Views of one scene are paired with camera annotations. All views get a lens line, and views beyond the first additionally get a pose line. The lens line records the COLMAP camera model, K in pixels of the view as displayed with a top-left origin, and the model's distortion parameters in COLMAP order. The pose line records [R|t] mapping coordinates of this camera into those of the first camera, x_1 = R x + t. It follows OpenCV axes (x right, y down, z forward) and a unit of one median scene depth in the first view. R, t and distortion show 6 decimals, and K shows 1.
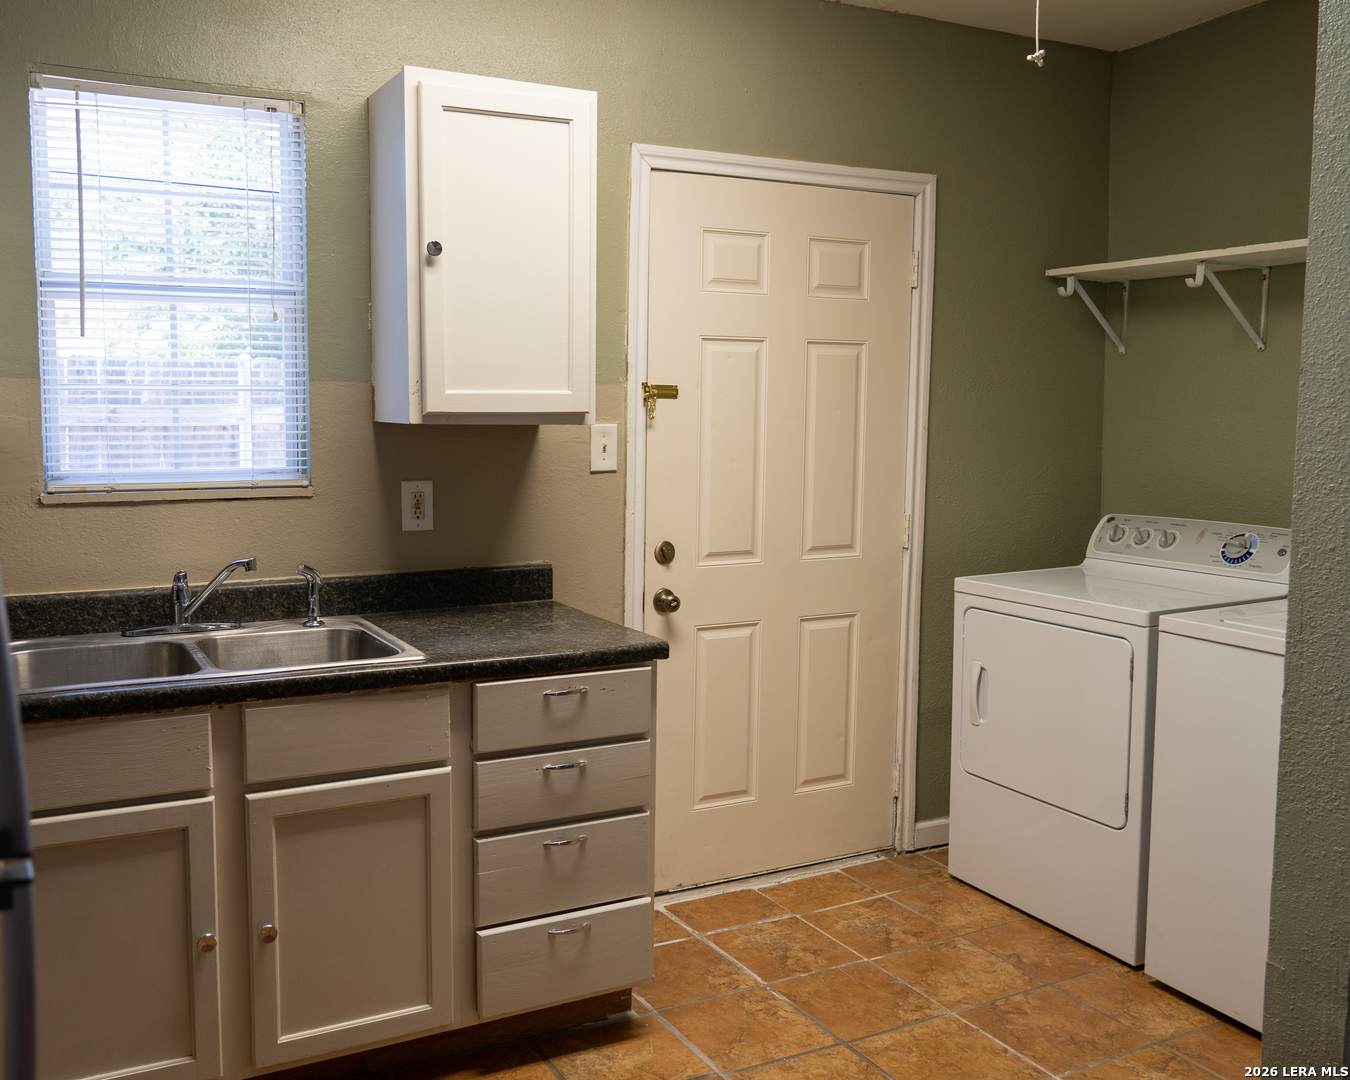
lens RADIAL K [[1189.8, 0, 579.7], [0, 1189.8, 533.3], [0, 0, 1]] dist [-0.027430, 0.003825]
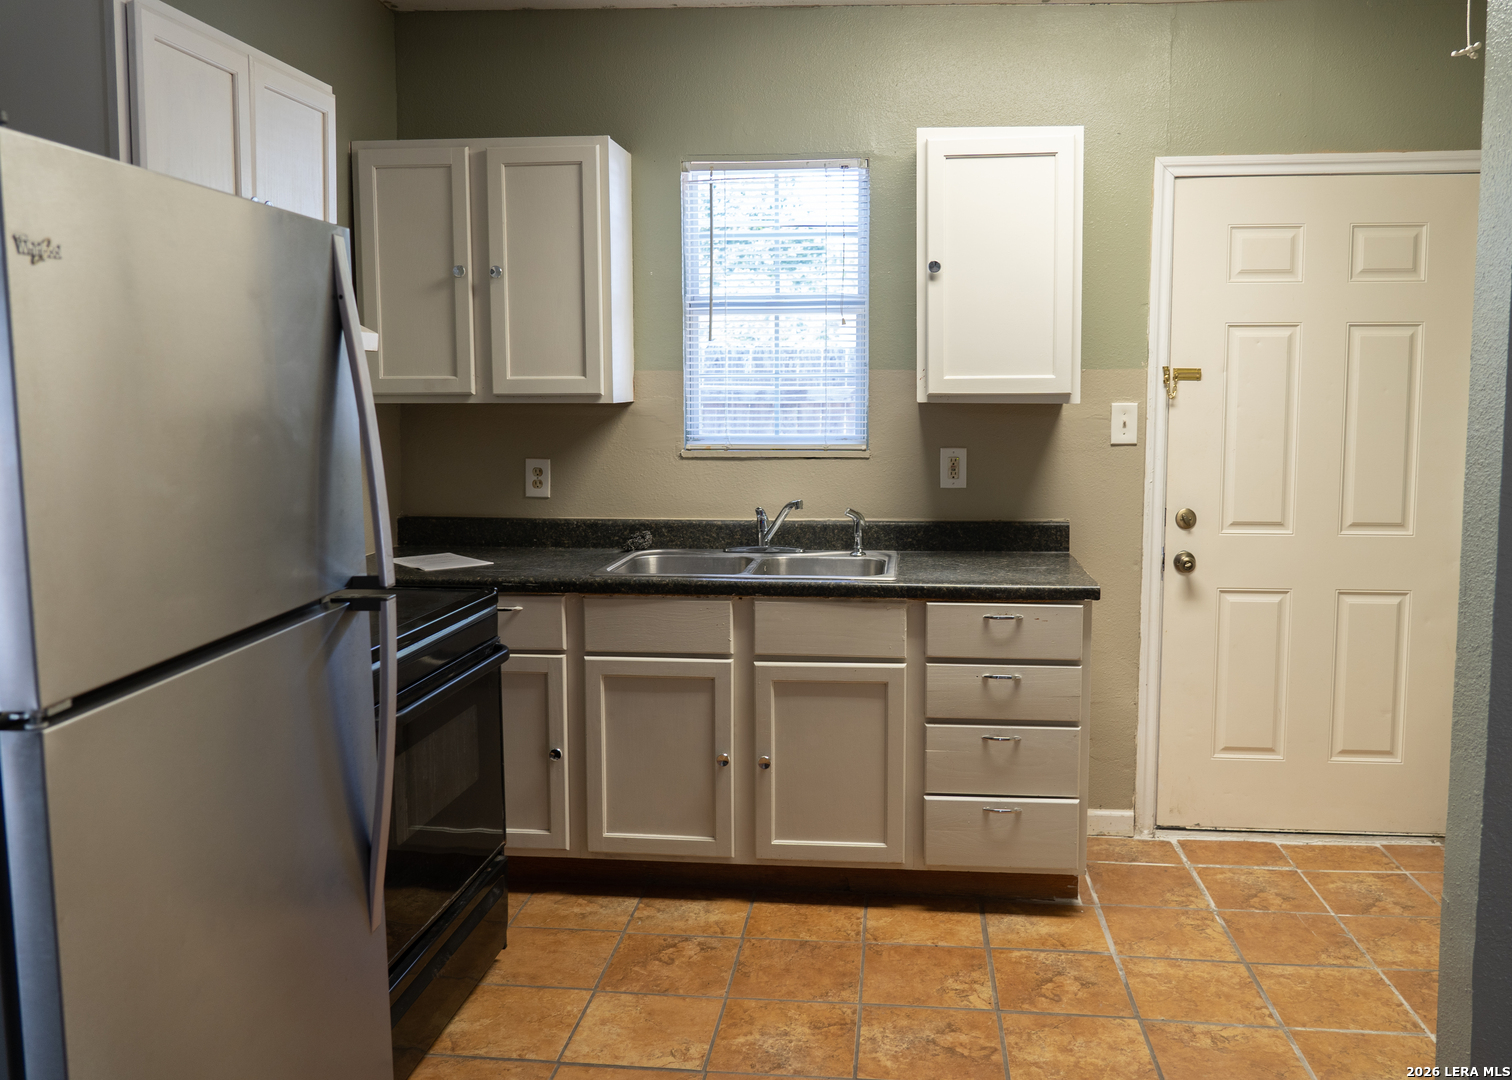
lens RADIAL K [[1195.5, 0, 798.4], [0, 1195.5, 497.7], [0, 0, 1]] dist [-0.023332, 0.009467]
pose [[0.856028, 0.043830, -0.515067, 0.398393], [-0.049387, 0.998775, 0.002912, 0.013135], [0.514564, 0.022945, 0.857145, -0.169287]]
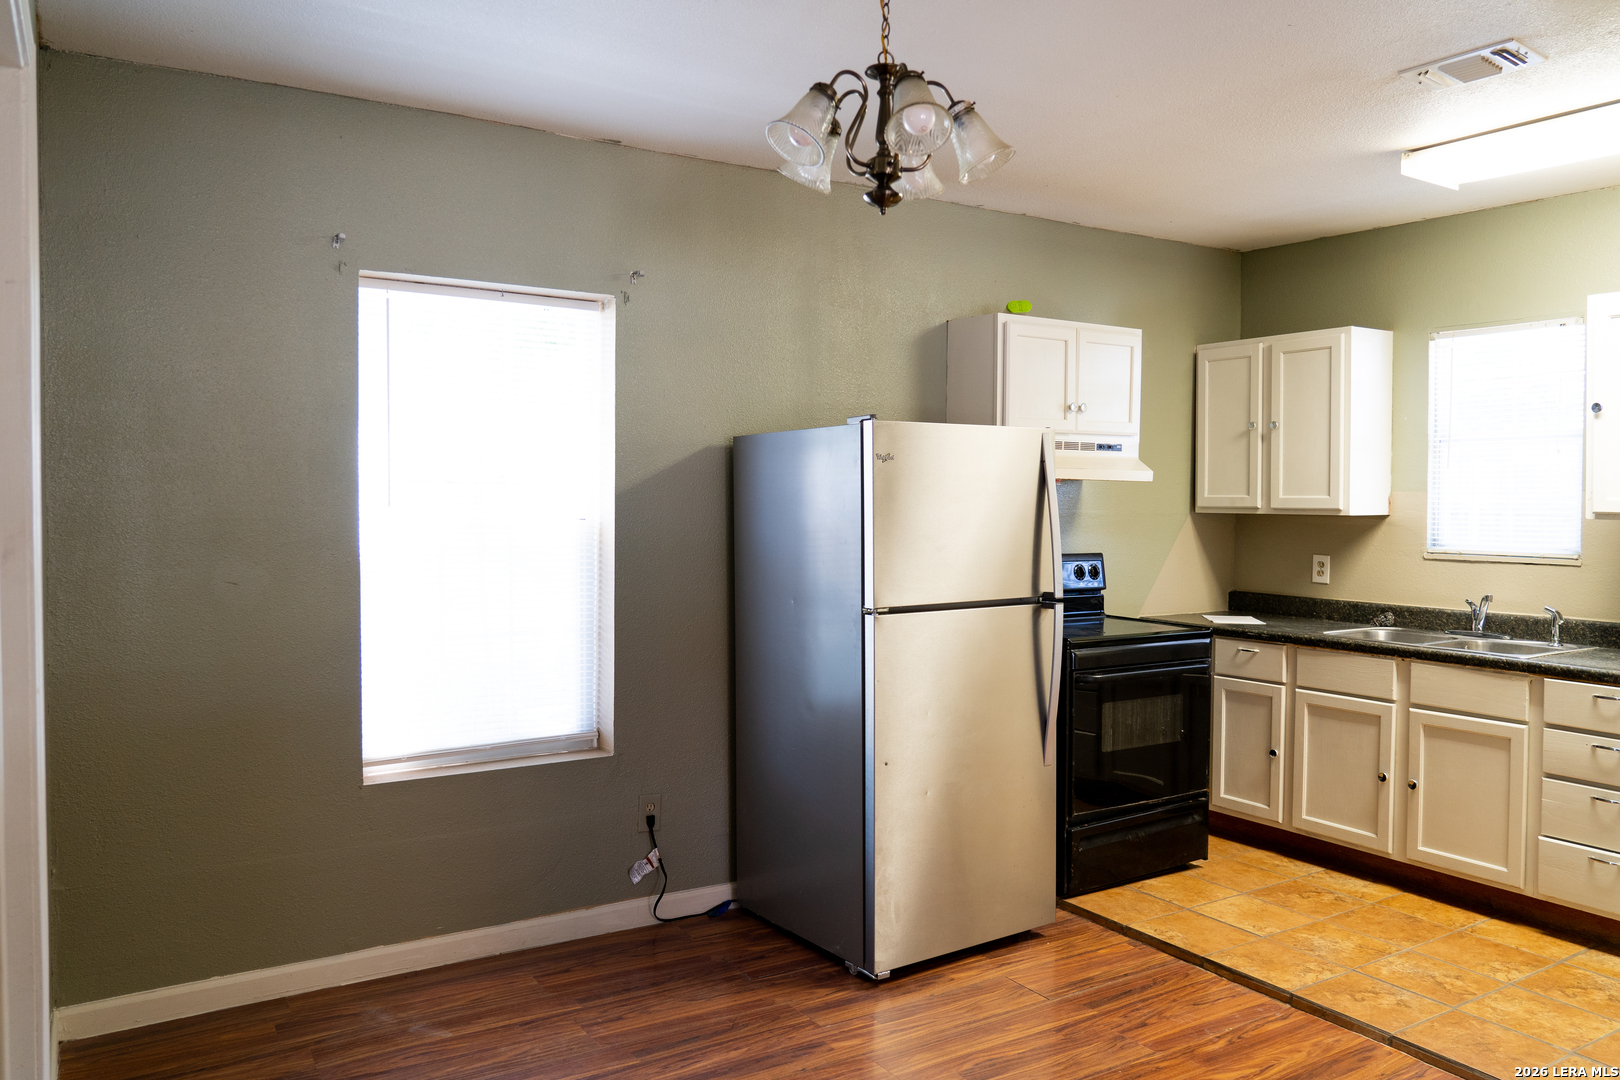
lens RADIAL K [[1154.5, 0, 802.4], [0, 1154.5, 530.0], [0, 0, 1]] dist [-0.026191, 0.000461]
pose [[0.112891, 0.025204, -0.993288, 1.159266], [-0.106608, 0.994215, 0.013111, 0.011384], [0.987872, 0.104412, 0.114925, -0.174183]]
